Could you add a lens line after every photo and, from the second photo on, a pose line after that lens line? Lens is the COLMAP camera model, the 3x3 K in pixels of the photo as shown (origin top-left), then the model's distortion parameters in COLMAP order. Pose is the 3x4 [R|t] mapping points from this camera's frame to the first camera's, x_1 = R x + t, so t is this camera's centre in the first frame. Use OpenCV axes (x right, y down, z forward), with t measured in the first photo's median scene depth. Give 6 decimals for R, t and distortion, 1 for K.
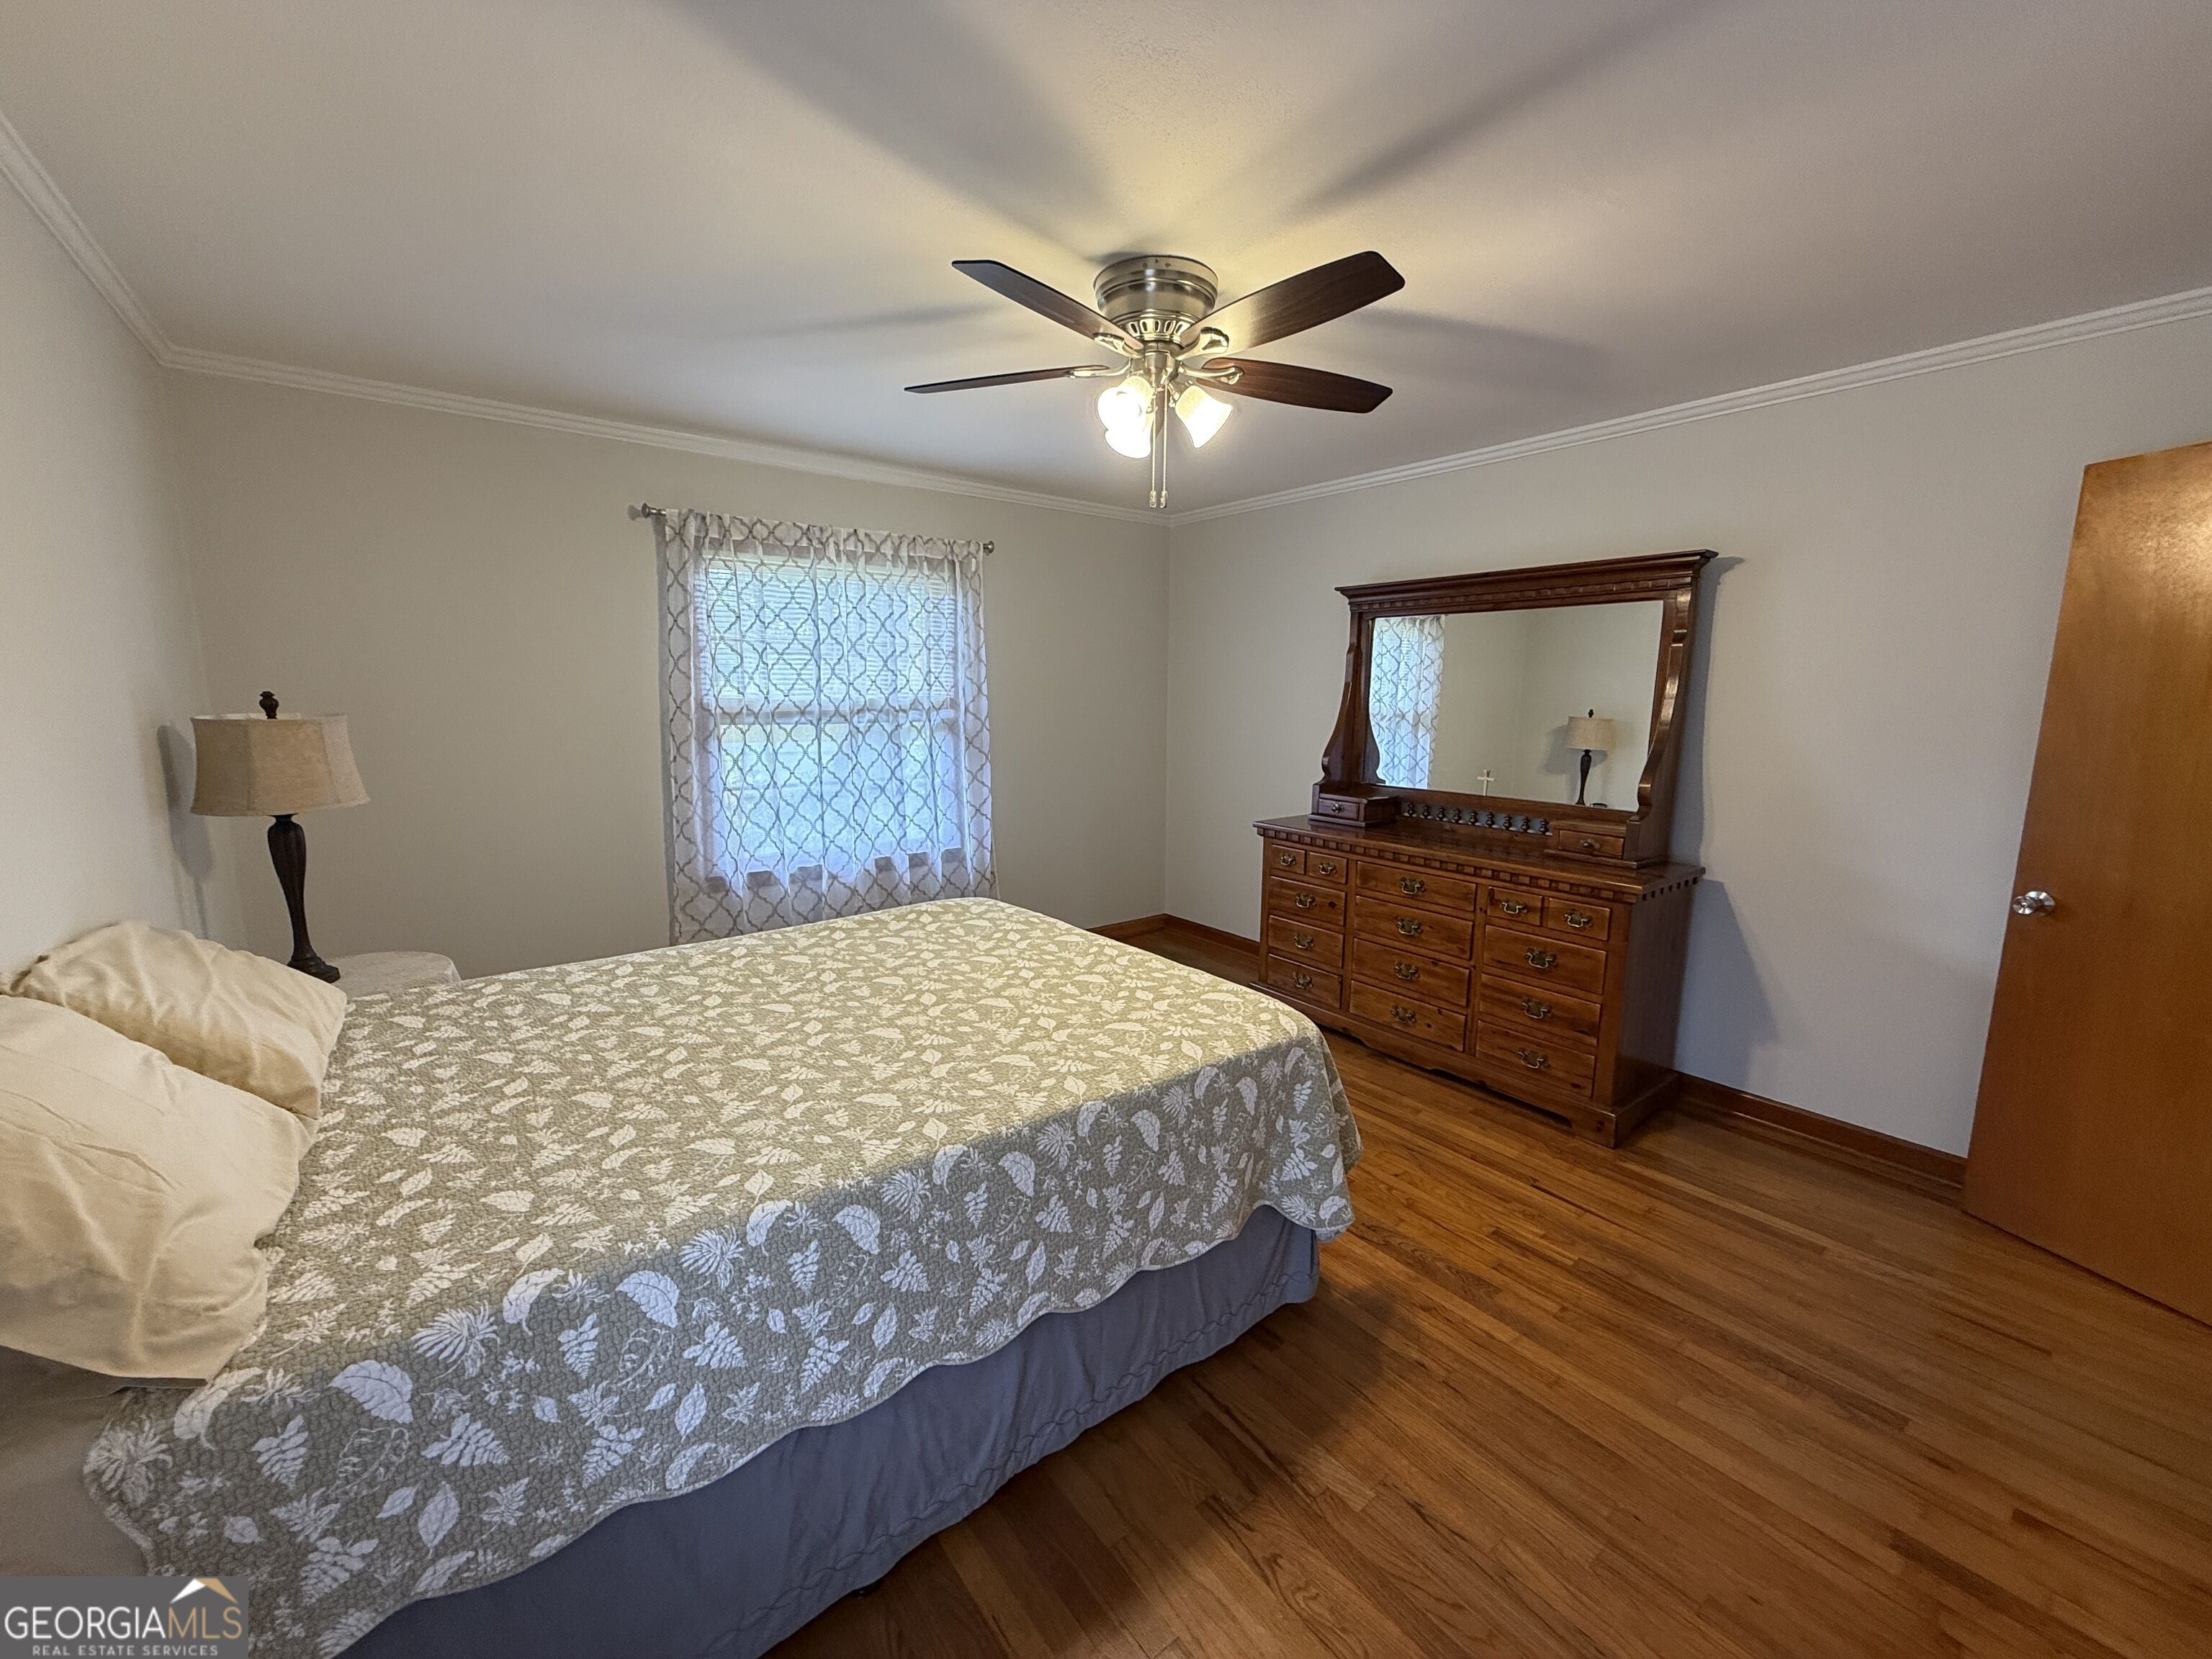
lens RADIAL K [[881.7, 0, 1106.2], [0, 881.7, 829.9], [0, 0, 1]] dist [0.000242, -0.000080]
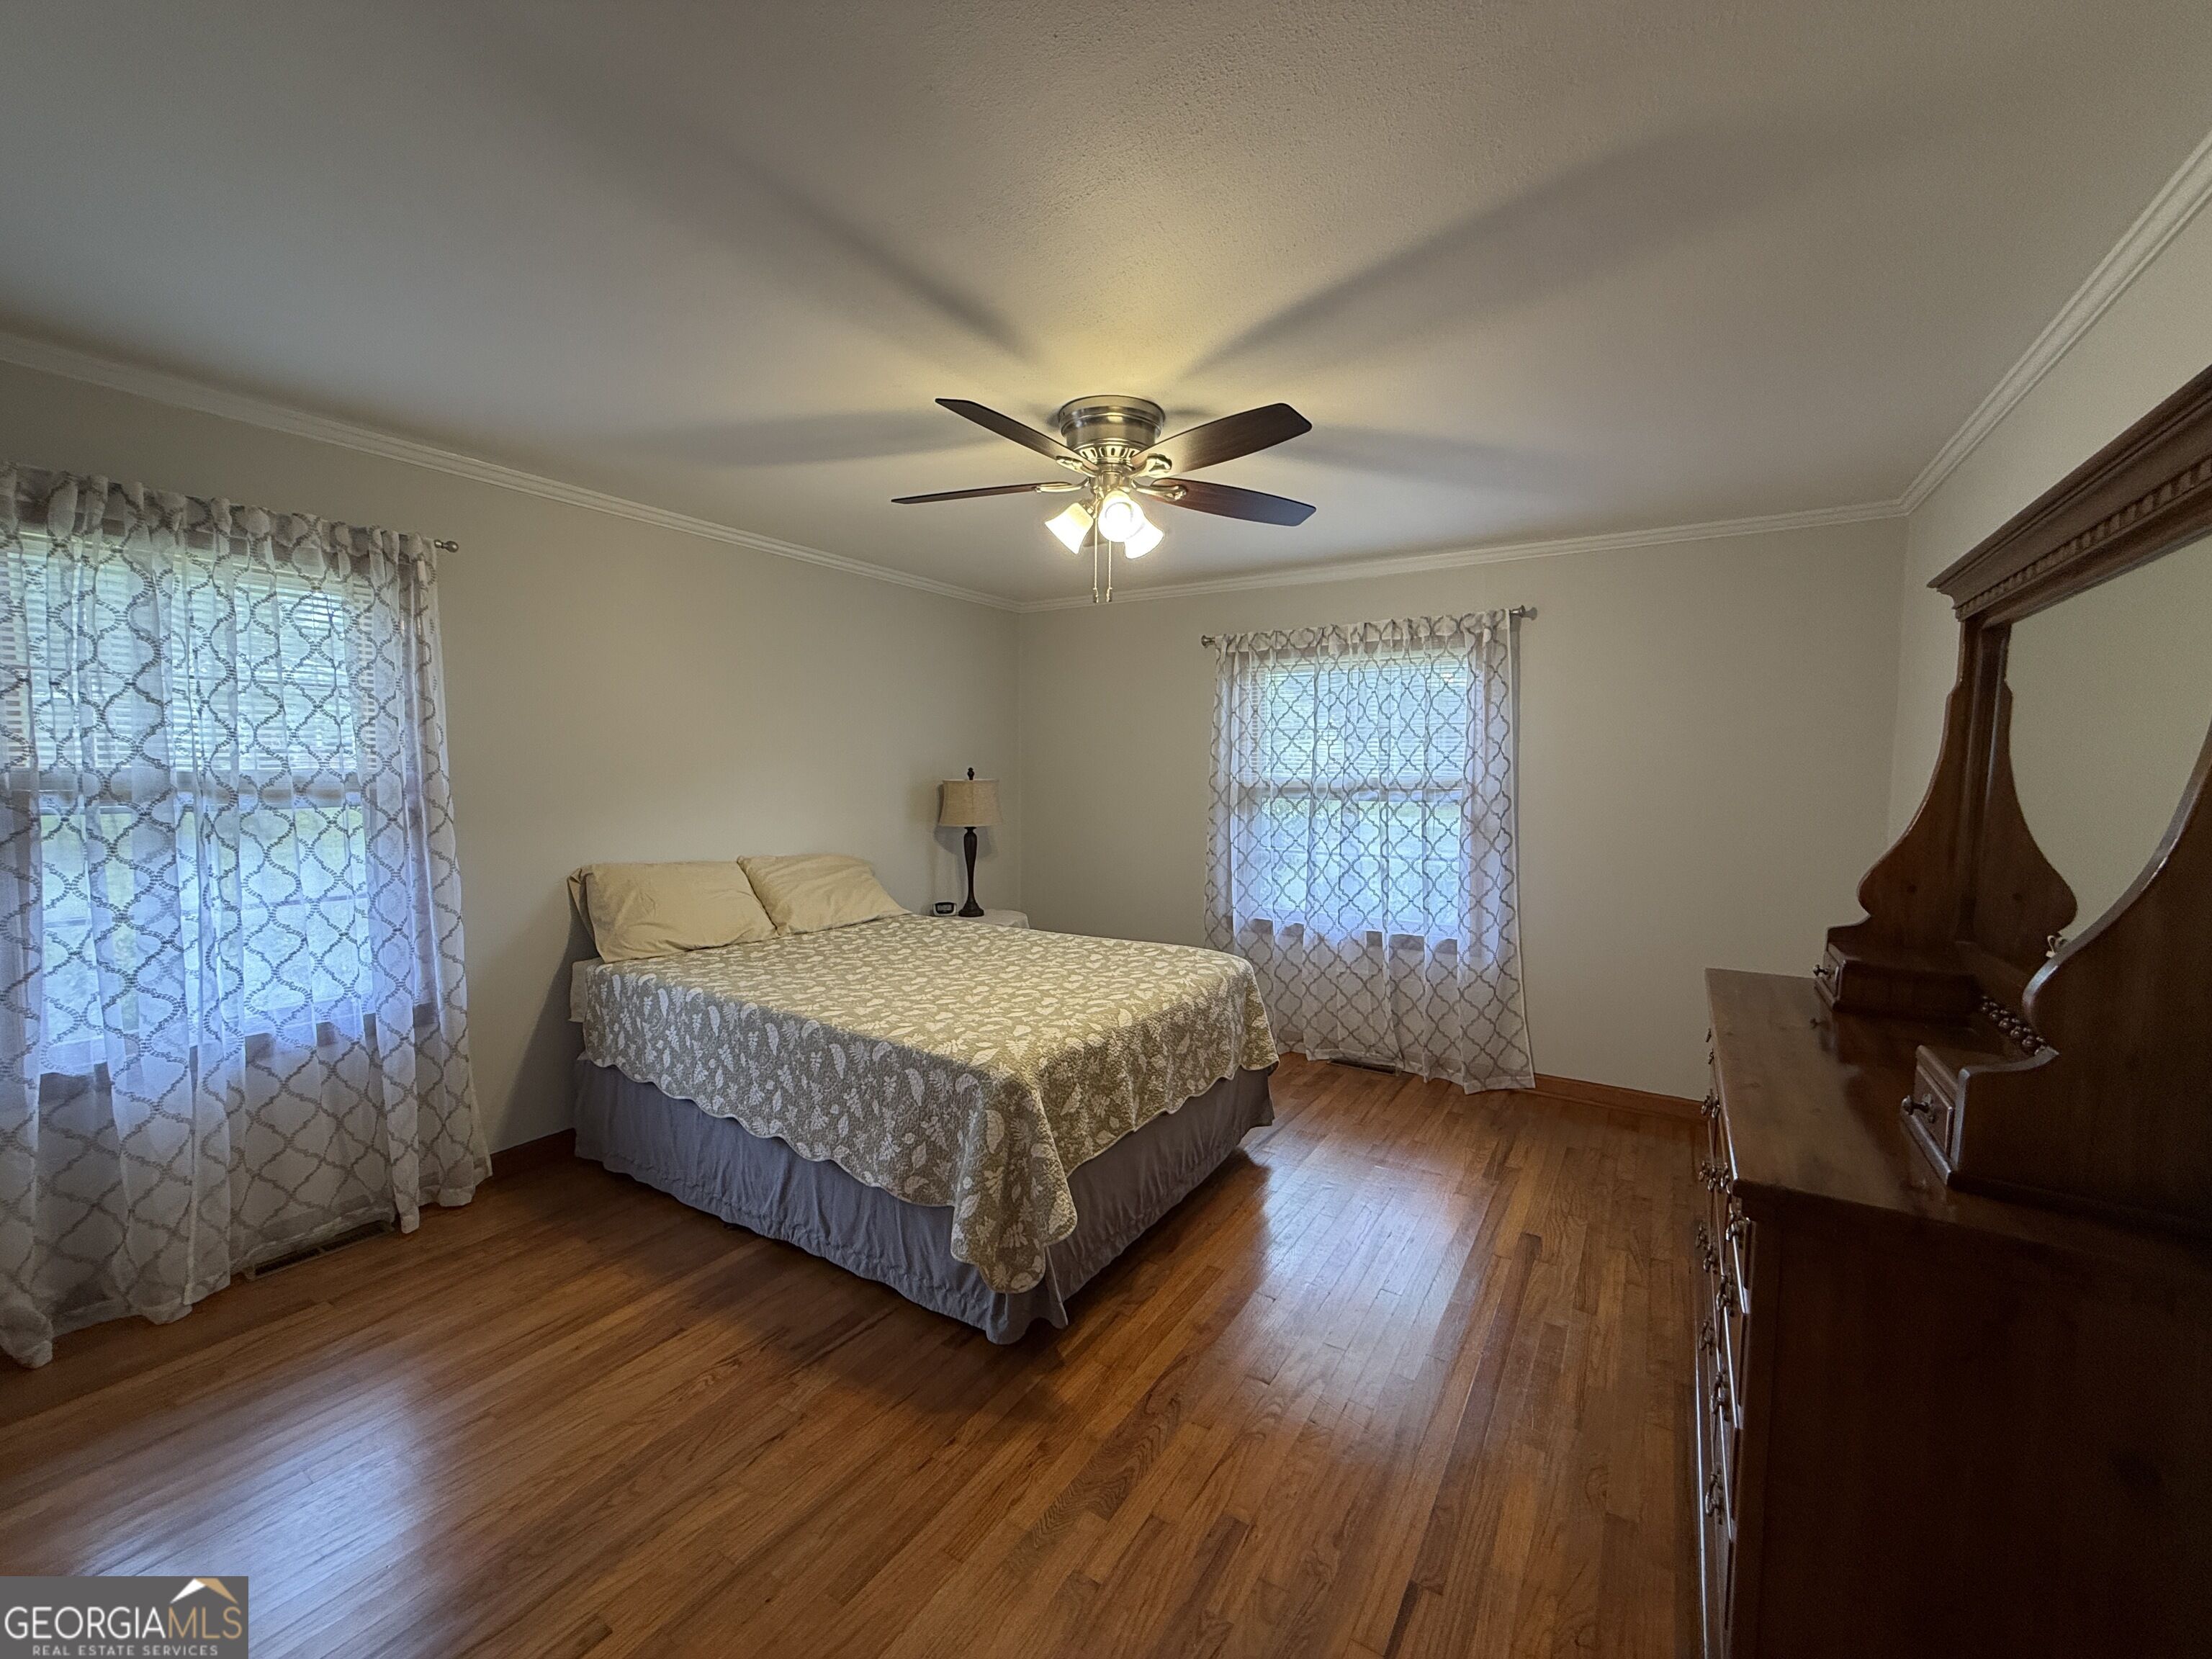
lens RADIAL K [[881.7, 0, 1093.1], [0, 881.7, 831.0], [0, 0, 1]] dist [0.000242, -0.000080]
pose [[0.327826, 0.060464, -0.942801, 1.492920], [-0.158124, 0.987384, 0.008341, -0.102332], [0.931411, 0.146345, 0.333251, 0.845867]]
